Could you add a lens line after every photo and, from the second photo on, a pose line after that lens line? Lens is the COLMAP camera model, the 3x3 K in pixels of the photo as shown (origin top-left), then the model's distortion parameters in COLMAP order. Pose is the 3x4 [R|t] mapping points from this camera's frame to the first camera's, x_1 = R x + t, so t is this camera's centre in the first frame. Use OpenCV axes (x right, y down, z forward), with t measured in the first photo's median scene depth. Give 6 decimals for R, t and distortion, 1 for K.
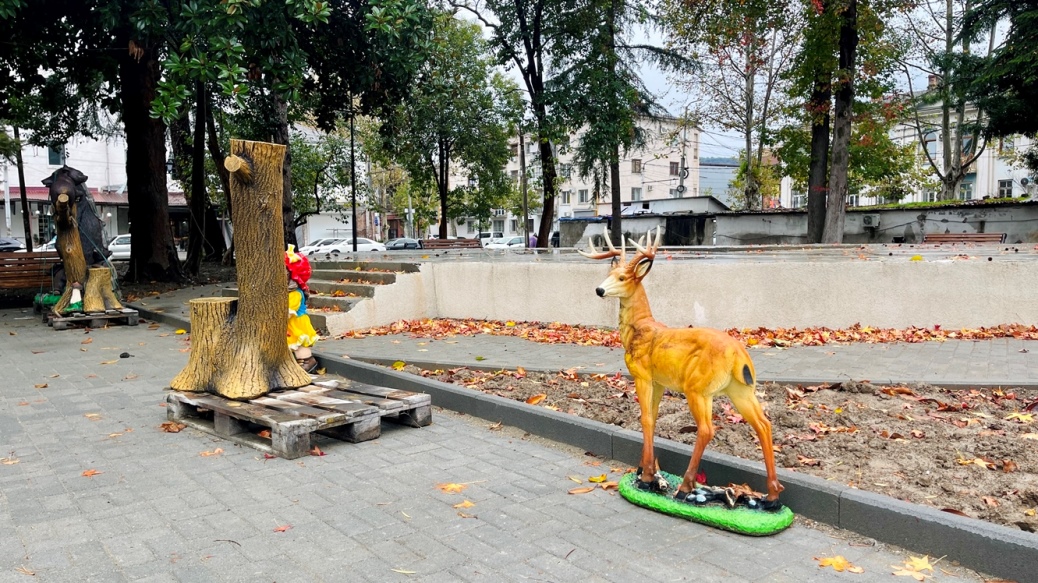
lens RADIAL K [[760.8, 0, 523.1], [0, 760.8, 294.2], [0, 0, 1]] dist [0.048468, -0.062563]
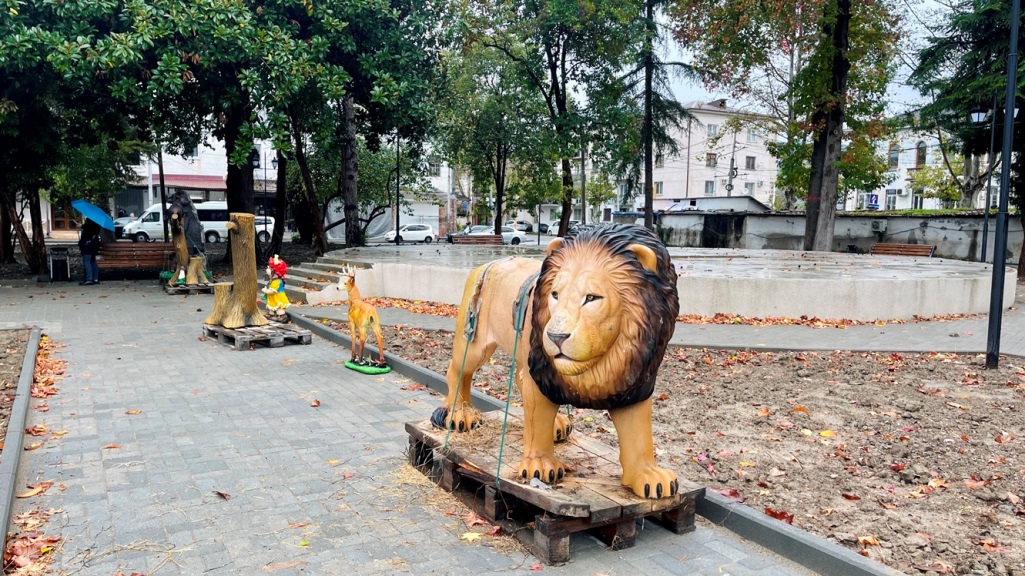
lens RADIAL K [[751.3, 0, 516.5], [0, 751.3, 290.7], [0, 0, 1]] dist [0.048468, -0.062563]
pose [[0.989300, 0.040437, -0.140177, 0.118024], [-0.037843, 0.999060, 0.021128, -0.008212], [0.140899, -0.015598, 0.989901, -0.166554]]
